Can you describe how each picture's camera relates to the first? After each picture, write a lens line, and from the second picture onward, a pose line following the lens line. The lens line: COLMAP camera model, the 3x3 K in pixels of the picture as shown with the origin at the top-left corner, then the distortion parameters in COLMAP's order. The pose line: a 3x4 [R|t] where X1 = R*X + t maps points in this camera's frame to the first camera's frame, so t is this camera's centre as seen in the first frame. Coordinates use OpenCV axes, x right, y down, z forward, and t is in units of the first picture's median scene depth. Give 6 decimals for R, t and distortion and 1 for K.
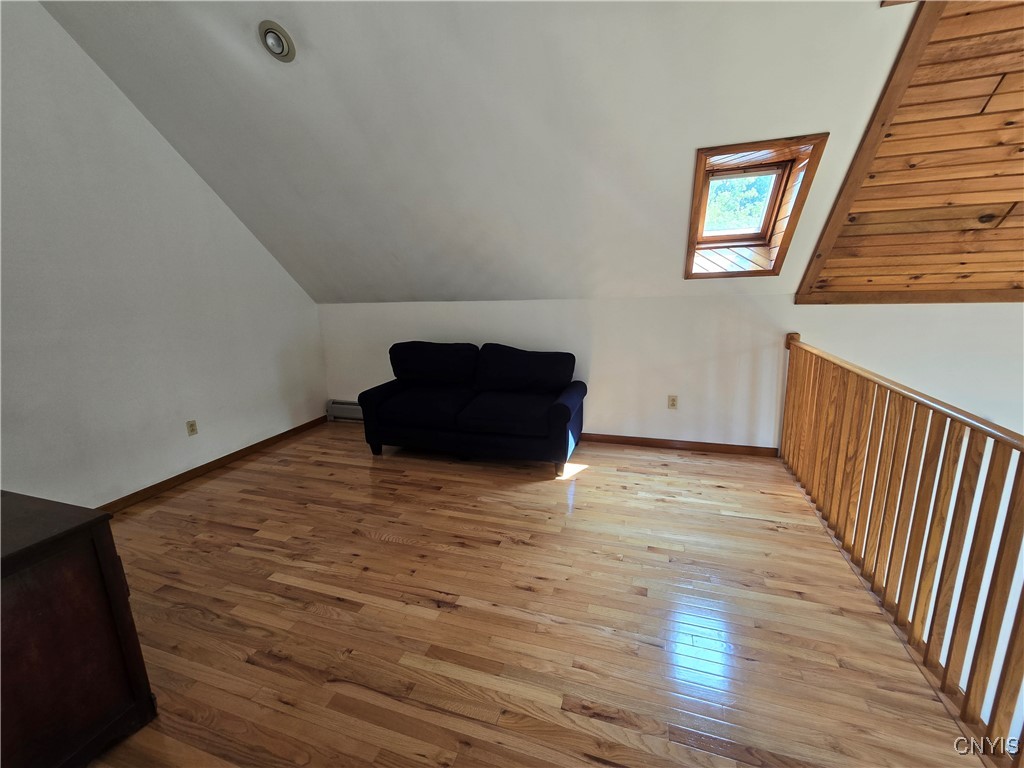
lens RADIAL K [[422.6, 0, 511.9], [0, 422.6, 379.7], [0, 0, 1]] dist [0.000109, 0.000513]
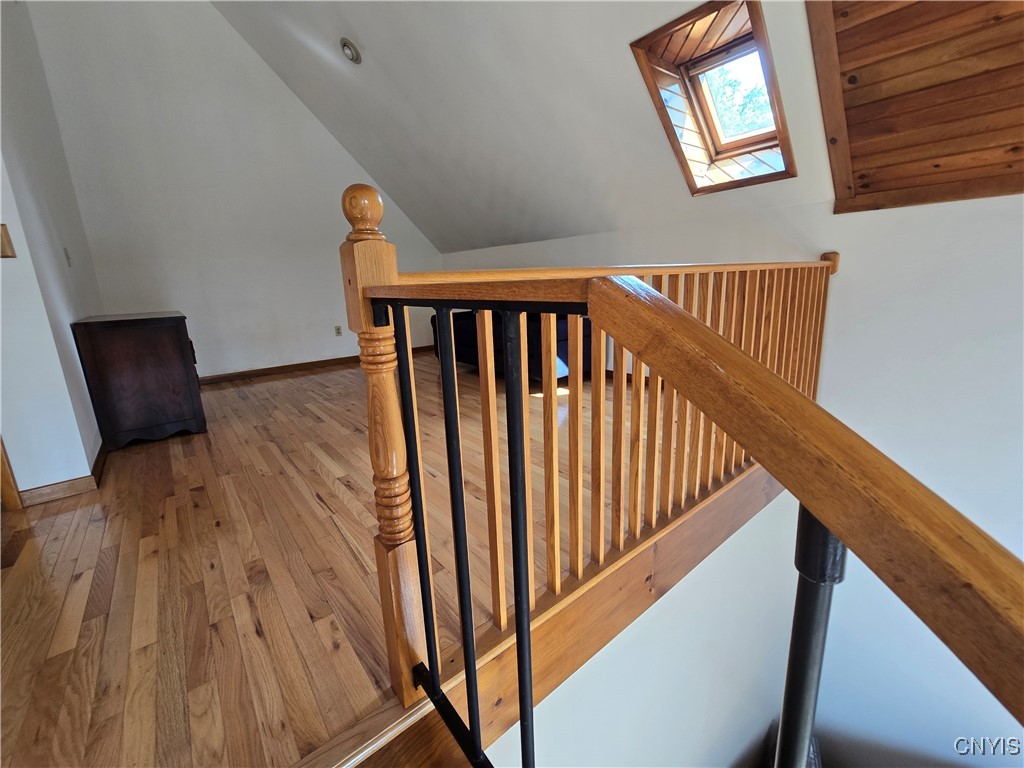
lens RADIAL K [[422.6, 0, 511.9], [0, 422.6, 379.7], [0, 0, 1]] dist [0.000109, 0.000513]
pose [[0.845295, 0.122882, -0.519977, 0.691409], [-0.106108, 0.992417, 0.062038, 0.153116], [0.523657, 0.002734, 0.851925, 0.043799]]
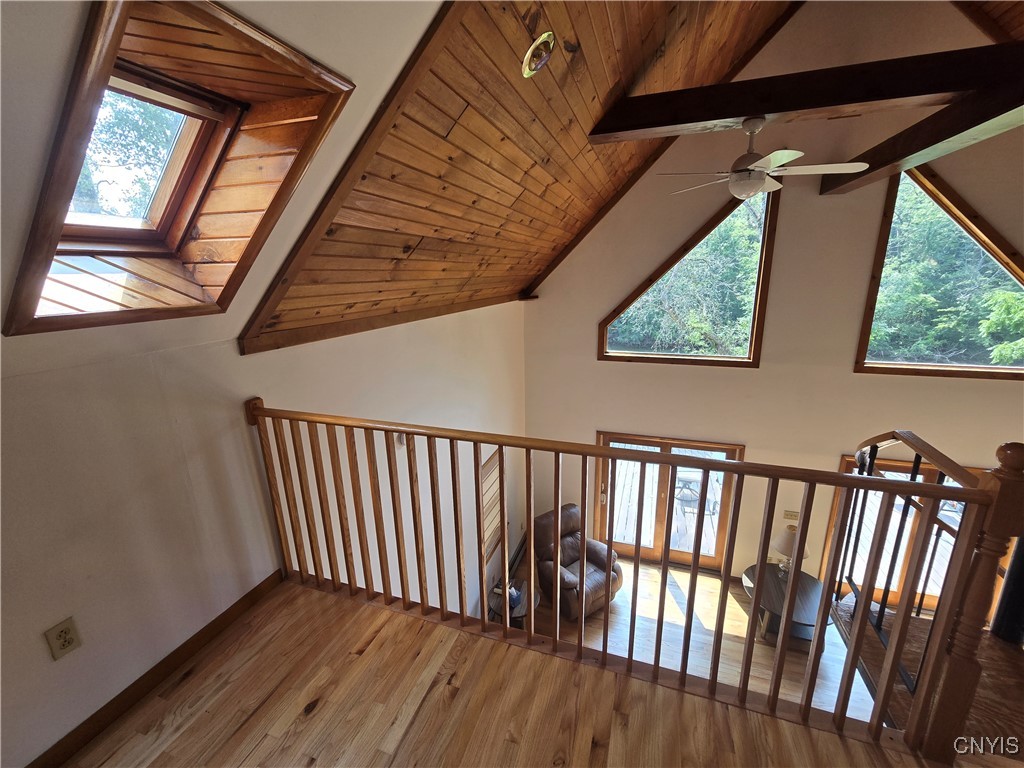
lens RADIAL K [[422.6, 0, 511.9], [0, 422.6, 379.7], [0, 0, 1]] dist [0.000109, 0.000513]
pose [[0.002487, -0.217288, 0.976104, 0.064626], [0.232381, 0.949512, 0.210776, -0.206981], [-0.972622, 0.226304, 0.052855, 0.668298]]
